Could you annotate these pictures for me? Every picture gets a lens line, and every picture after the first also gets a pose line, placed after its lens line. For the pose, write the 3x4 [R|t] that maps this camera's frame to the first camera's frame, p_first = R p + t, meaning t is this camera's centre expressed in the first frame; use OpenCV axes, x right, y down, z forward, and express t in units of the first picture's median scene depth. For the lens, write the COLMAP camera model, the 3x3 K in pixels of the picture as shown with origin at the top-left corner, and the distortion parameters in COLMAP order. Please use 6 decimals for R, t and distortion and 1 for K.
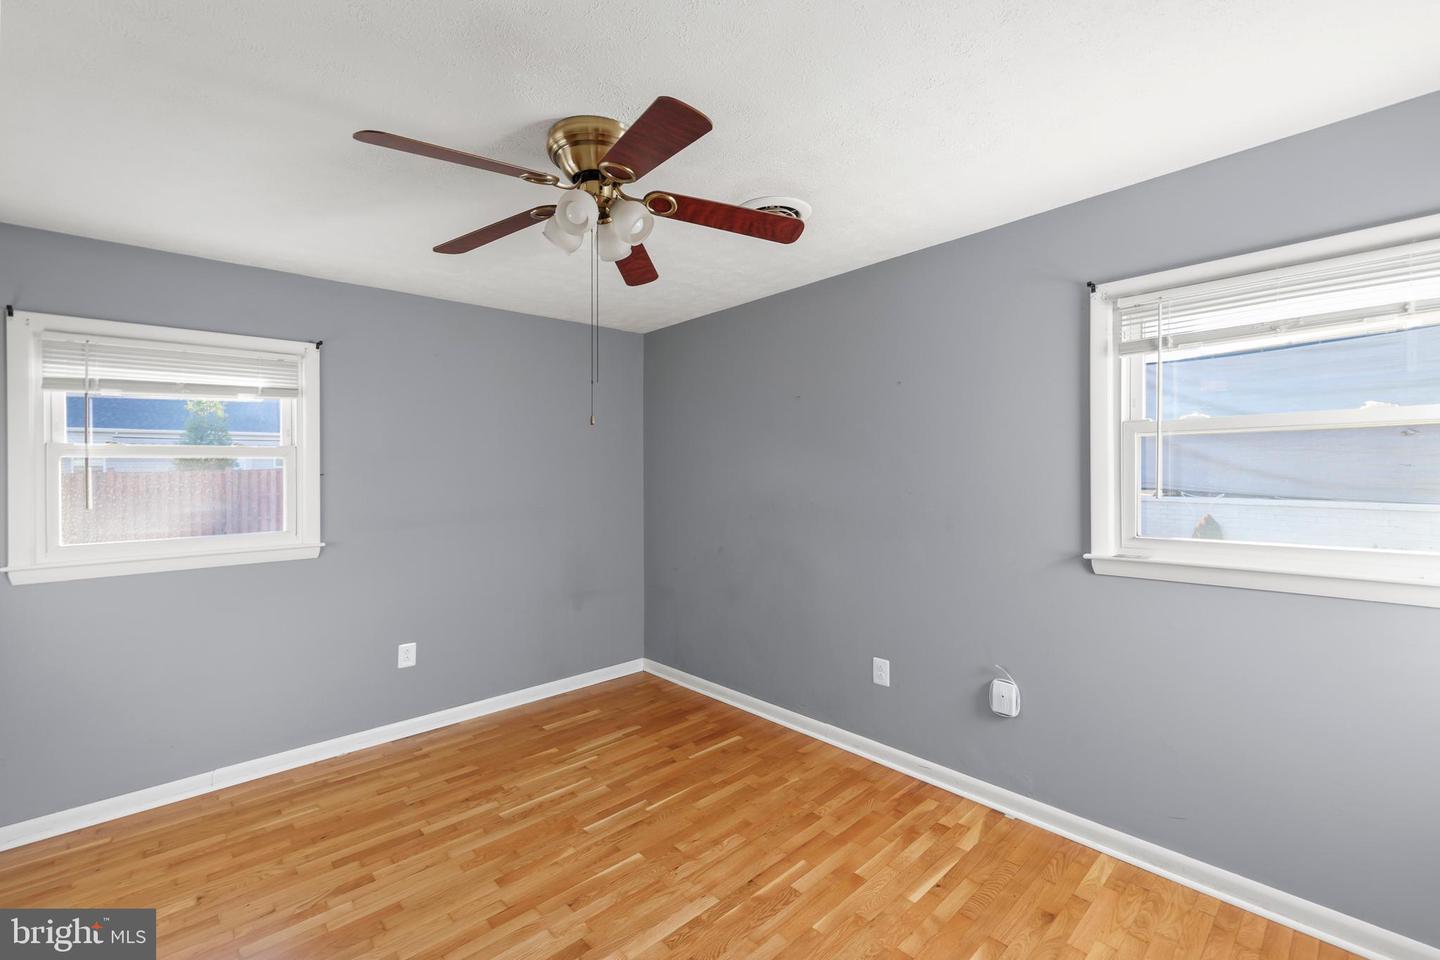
lens RADIAL K [[604.2, 0, 722.8], [0, 604.2, 481.0], [0, 0, 1]] dist [0.003419, 0.000135]
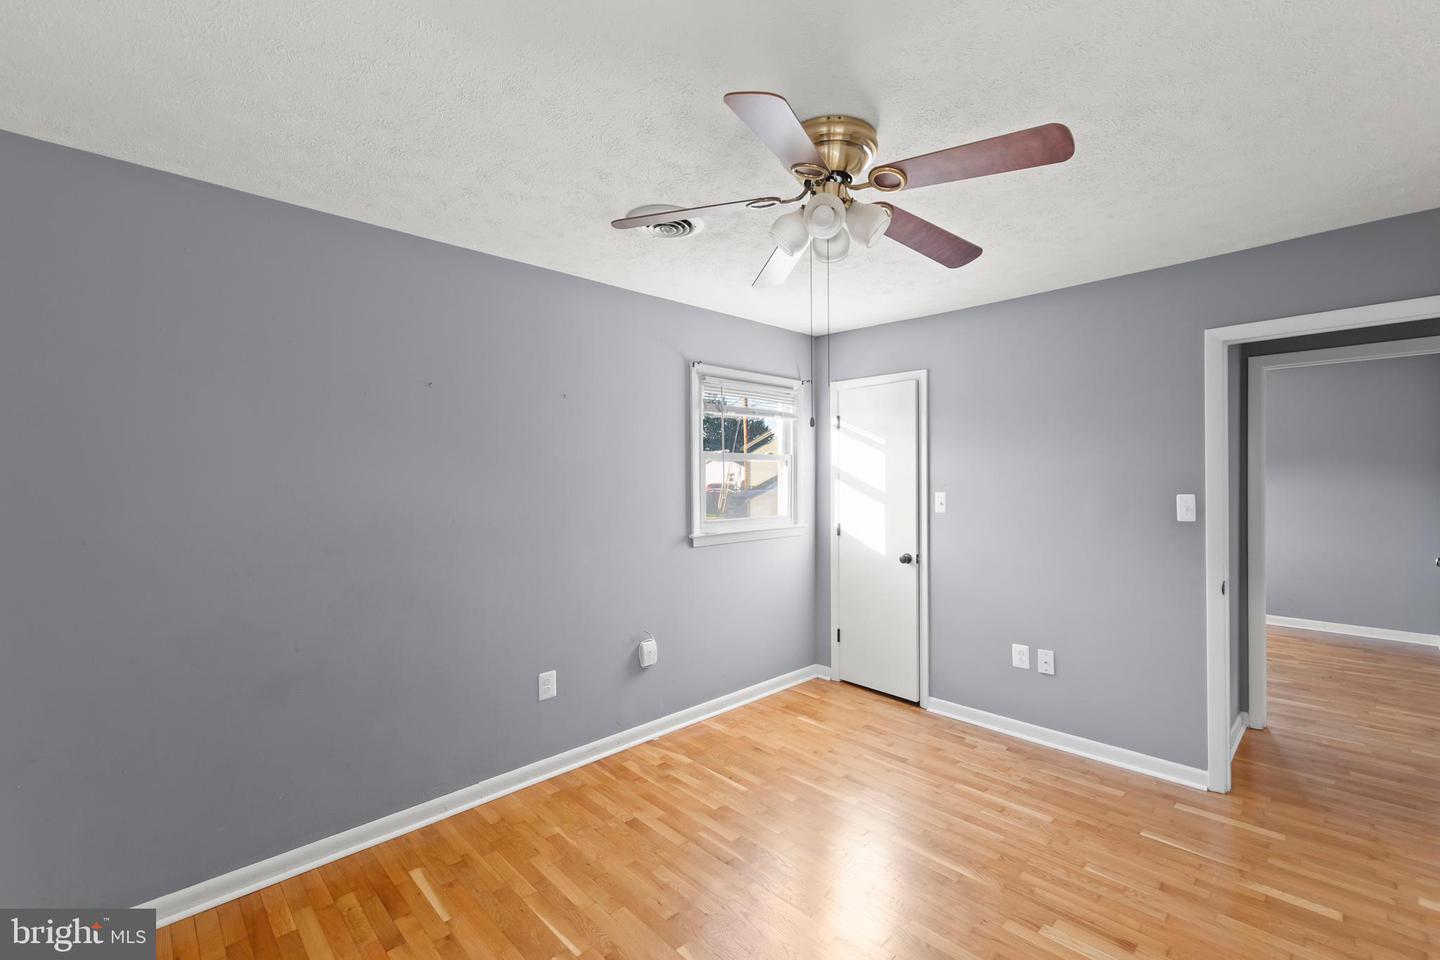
lens RADIAL K [[604.2, 0, 722.8], [0, 604.2, 481.0], [0, 0, 1]] dist [0.003419, 0.000135]
pose [[-0.009902, 0.003845, 0.999944, -0.865588], [0.023295, 0.999722, -0.003614, -0.009954], [-0.999680, 0.023258, -0.009989, 0.843461]]
